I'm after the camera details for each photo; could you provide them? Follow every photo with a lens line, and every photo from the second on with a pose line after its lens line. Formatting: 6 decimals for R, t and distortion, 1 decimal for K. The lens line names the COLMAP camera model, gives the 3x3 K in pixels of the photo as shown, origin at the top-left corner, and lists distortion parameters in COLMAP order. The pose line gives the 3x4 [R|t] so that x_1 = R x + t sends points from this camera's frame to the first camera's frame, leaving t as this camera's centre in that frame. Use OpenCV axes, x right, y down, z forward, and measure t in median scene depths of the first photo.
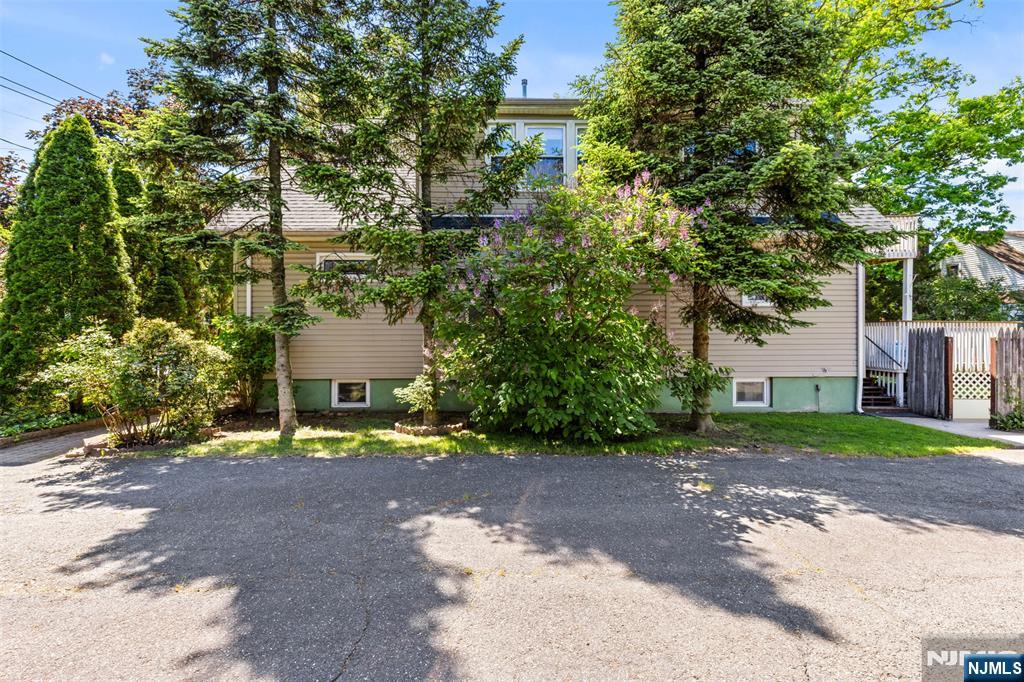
lens RADIAL K [[464.8, 0, 511.1], [0, 464.8, 343.1], [0, 0, 1]] dist [-0.004535, -0.000258]
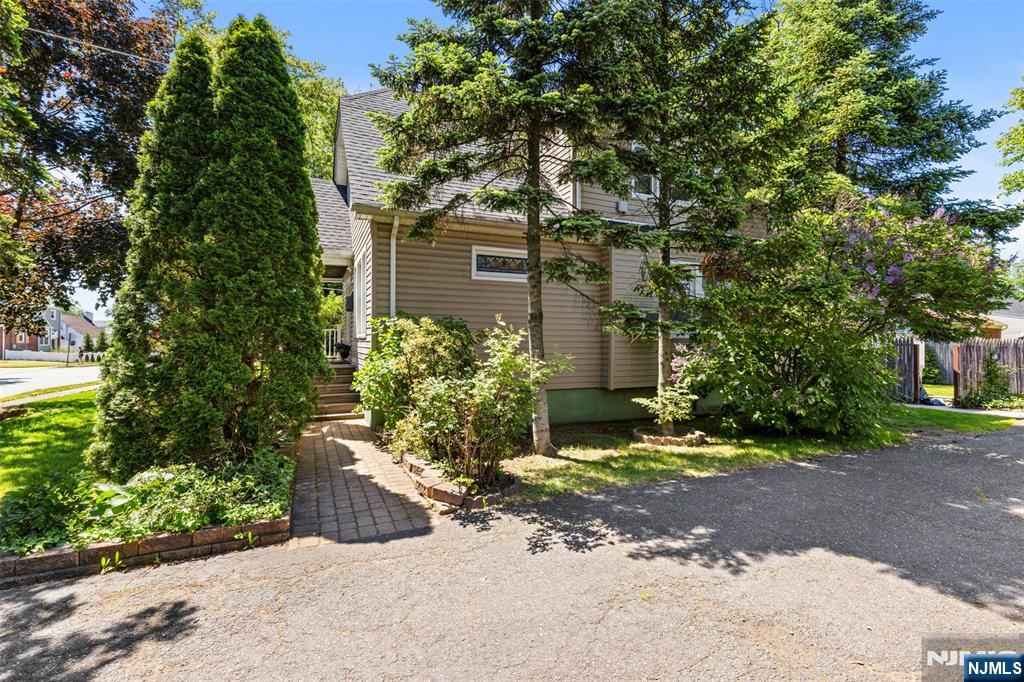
lens RADIAL K [[464.8, 0, 511.4], [0, 464.8, 340.2], [0, 0, 1]] dist [-0.004535, -0.000258]
pose [[0.925413, 0.004026, 0.378938, -0.929494], [-0.004263, 0.999991, -0.000214, -0.022502], [-0.378936, -0.001417, 0.925422, 0.223074]]
